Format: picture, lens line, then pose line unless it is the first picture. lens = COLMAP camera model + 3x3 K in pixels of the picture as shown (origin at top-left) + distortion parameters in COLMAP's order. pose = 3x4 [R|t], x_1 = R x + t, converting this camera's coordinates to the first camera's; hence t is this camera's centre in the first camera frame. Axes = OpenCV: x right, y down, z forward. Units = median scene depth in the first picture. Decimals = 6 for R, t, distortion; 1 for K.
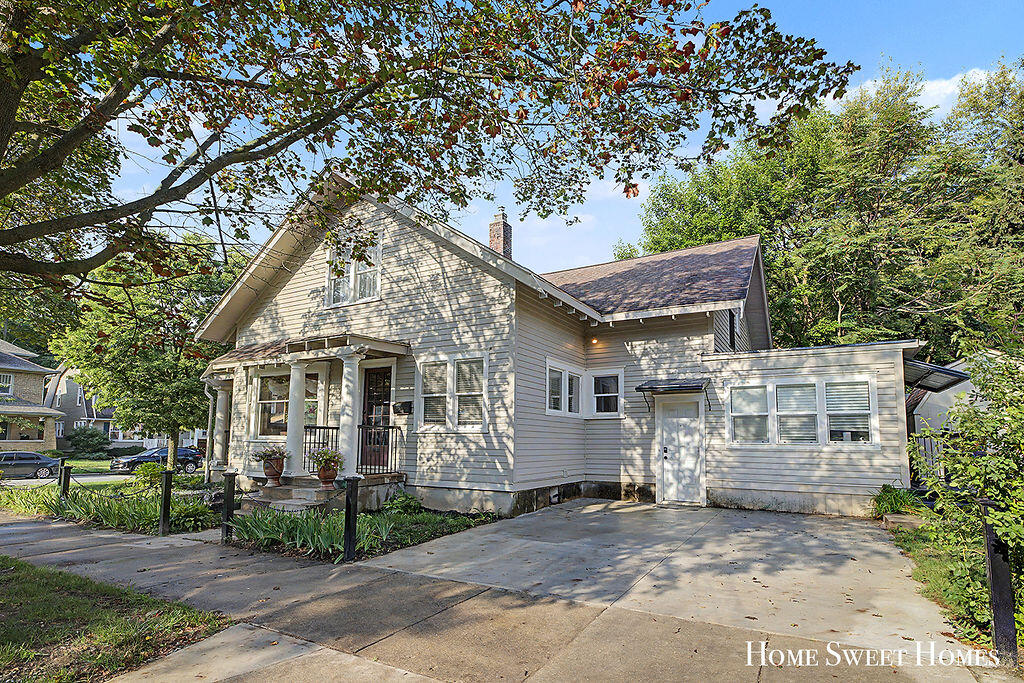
lens RADIAL K [[529.2, 0, 506.4], [0, 529.2, 362.8], [0, 0, 1]] dist [0.000227, 0.000104]
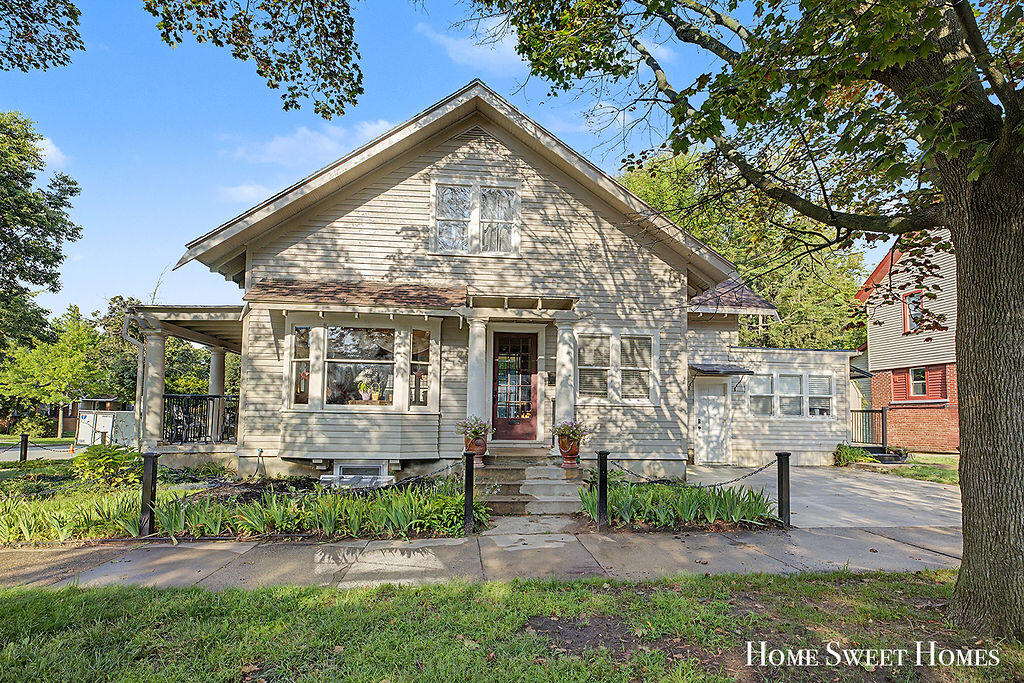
lens RADIAL K [[529.2, 0, 506.4], [0, 529.2, 362.8], [0, 0, 1]] dist [0.000227, 0.000104]
pose [[0.818317, 0.060047, 0.571622, -0.821881], [-0.095814, 0.994863, 0.032658, 0.035586], [-0.566725, -0.081494, 0.819867, 0.270282]]
